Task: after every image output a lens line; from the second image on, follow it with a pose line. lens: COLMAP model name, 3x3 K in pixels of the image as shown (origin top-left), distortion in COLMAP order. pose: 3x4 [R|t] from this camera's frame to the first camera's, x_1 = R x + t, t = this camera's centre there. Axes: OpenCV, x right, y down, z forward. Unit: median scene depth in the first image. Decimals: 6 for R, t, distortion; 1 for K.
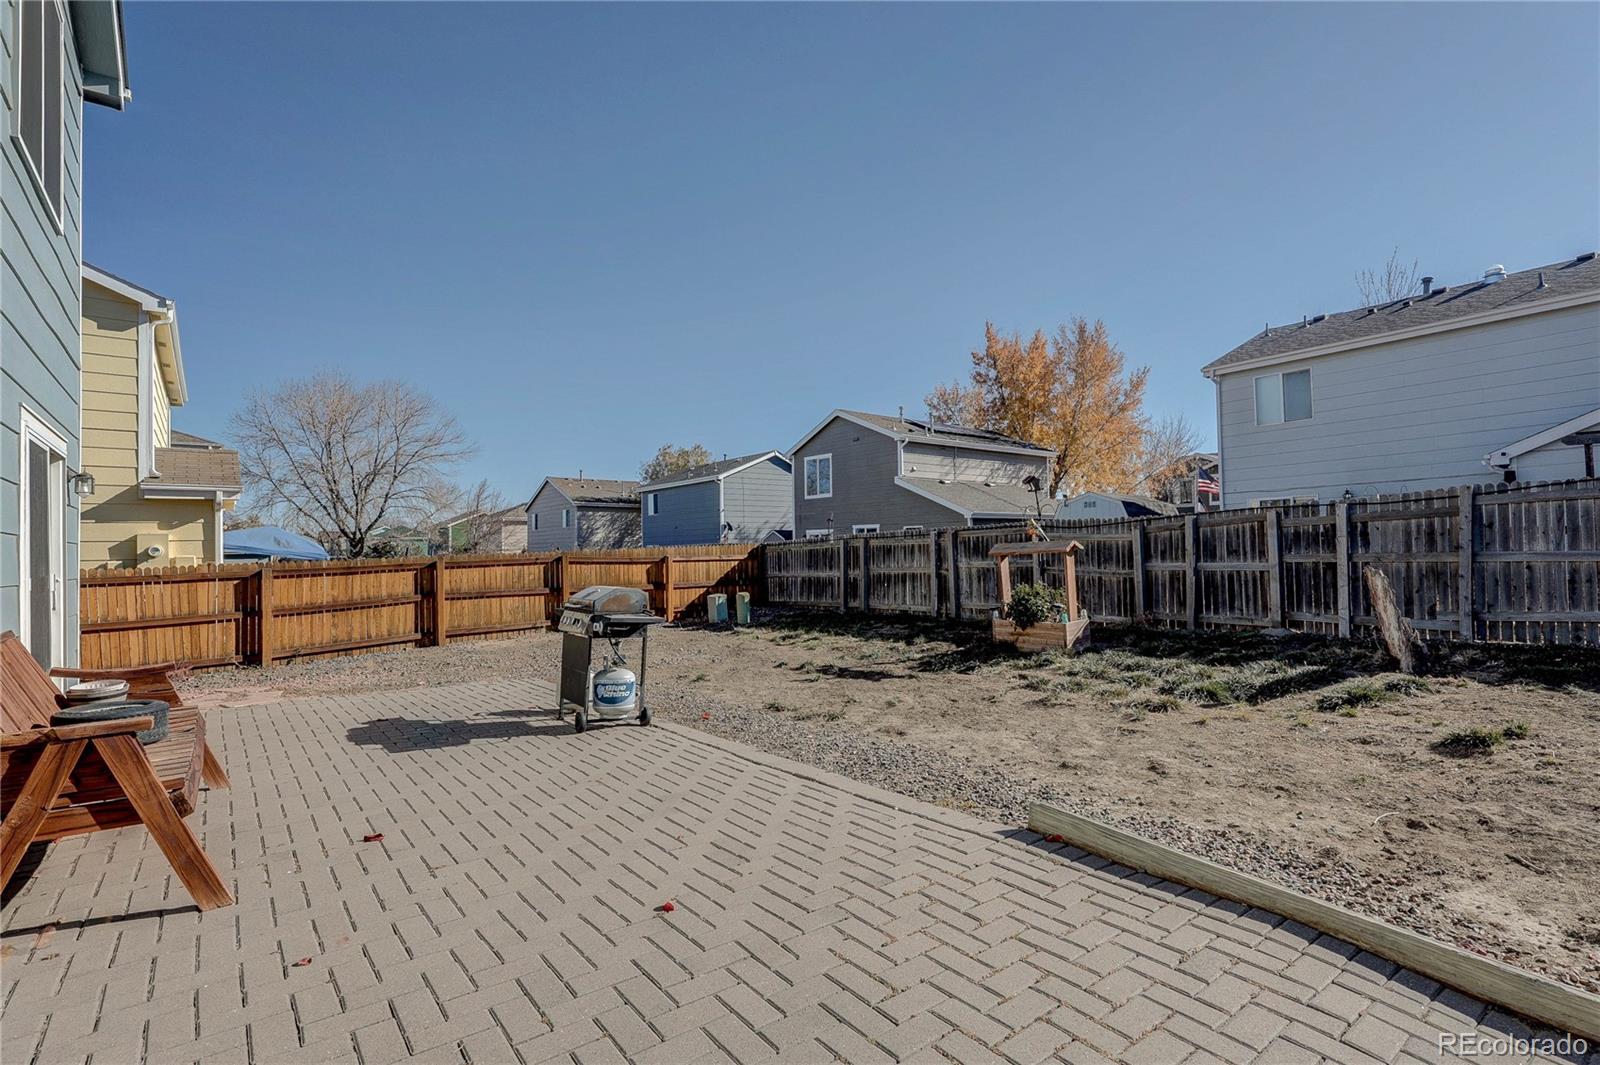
lens RADIAL K [[750.2, 0, 799.3], [0, 750.2, 520.6], [0, 0, 1]] dist [-0.002074, 0.000508]
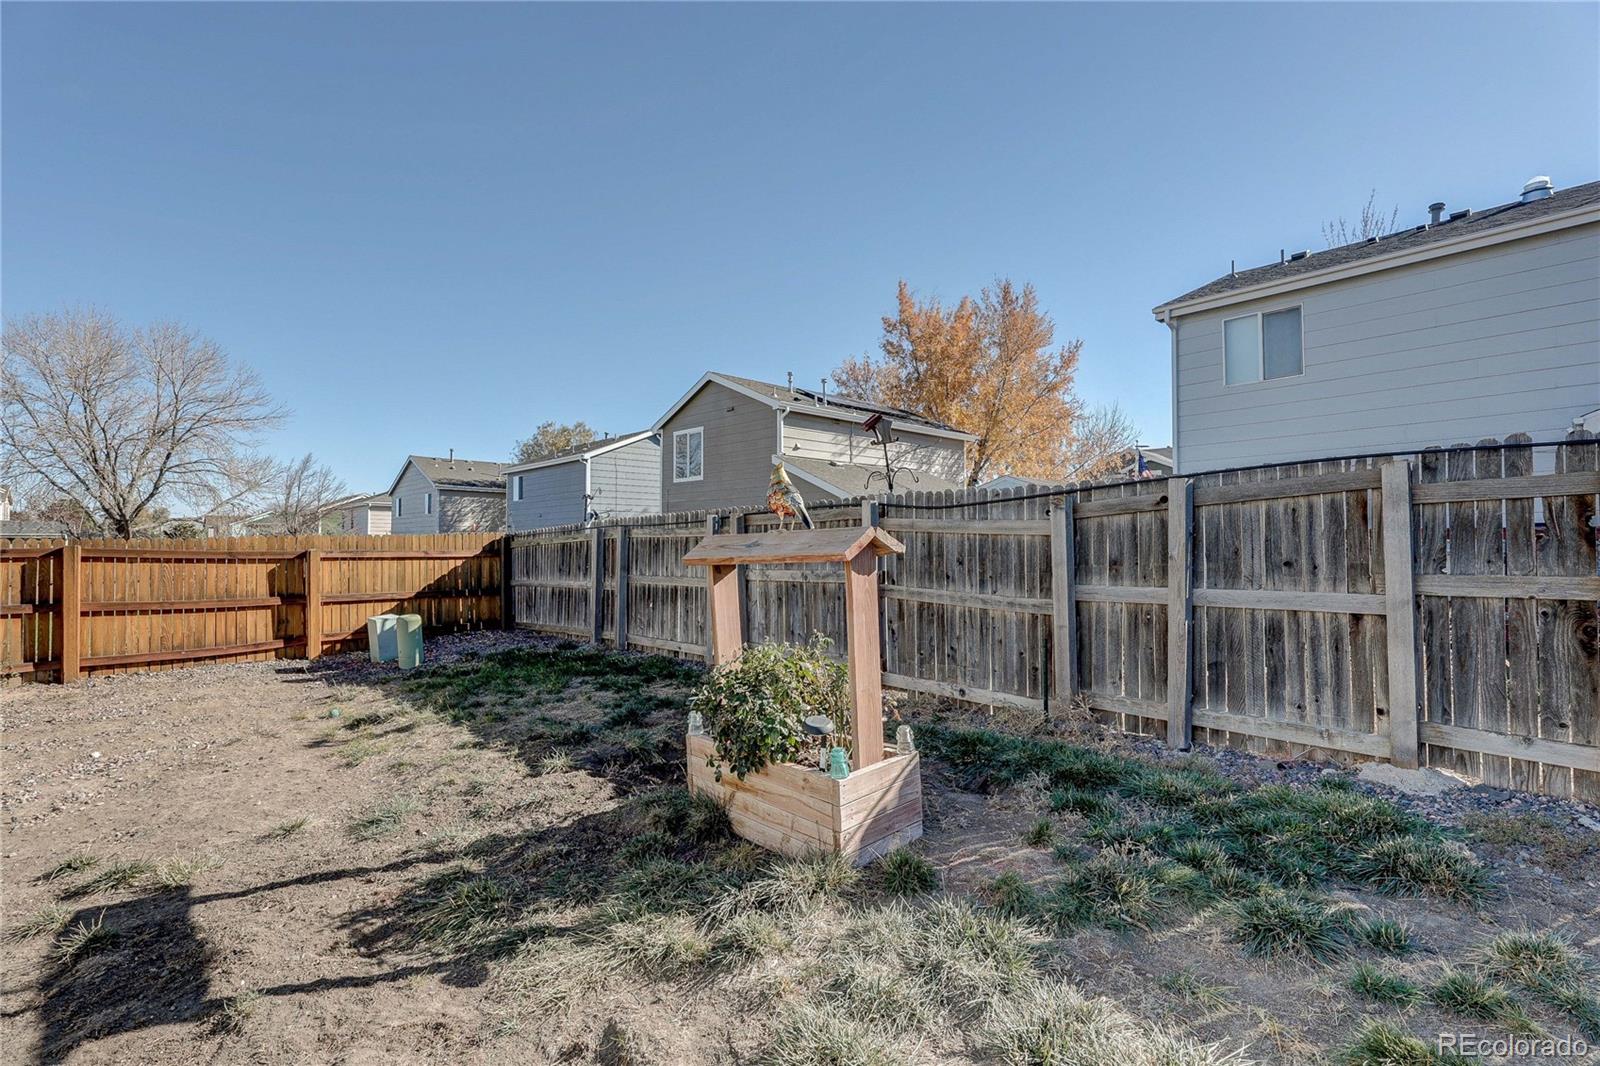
lens RADIAL K [[735.6, 0, 801.5], [0, 735.6, 519.9], [0, 0, 1]] dist [-0.002485, -0.000605]
pose [[0.996756, 0.020283, 0.077891, 0.162277], [-0.020618, 0.999781, 0.003494, 0.012006], [-0.077803, -0.005088, 0.996956, 0.355130]]
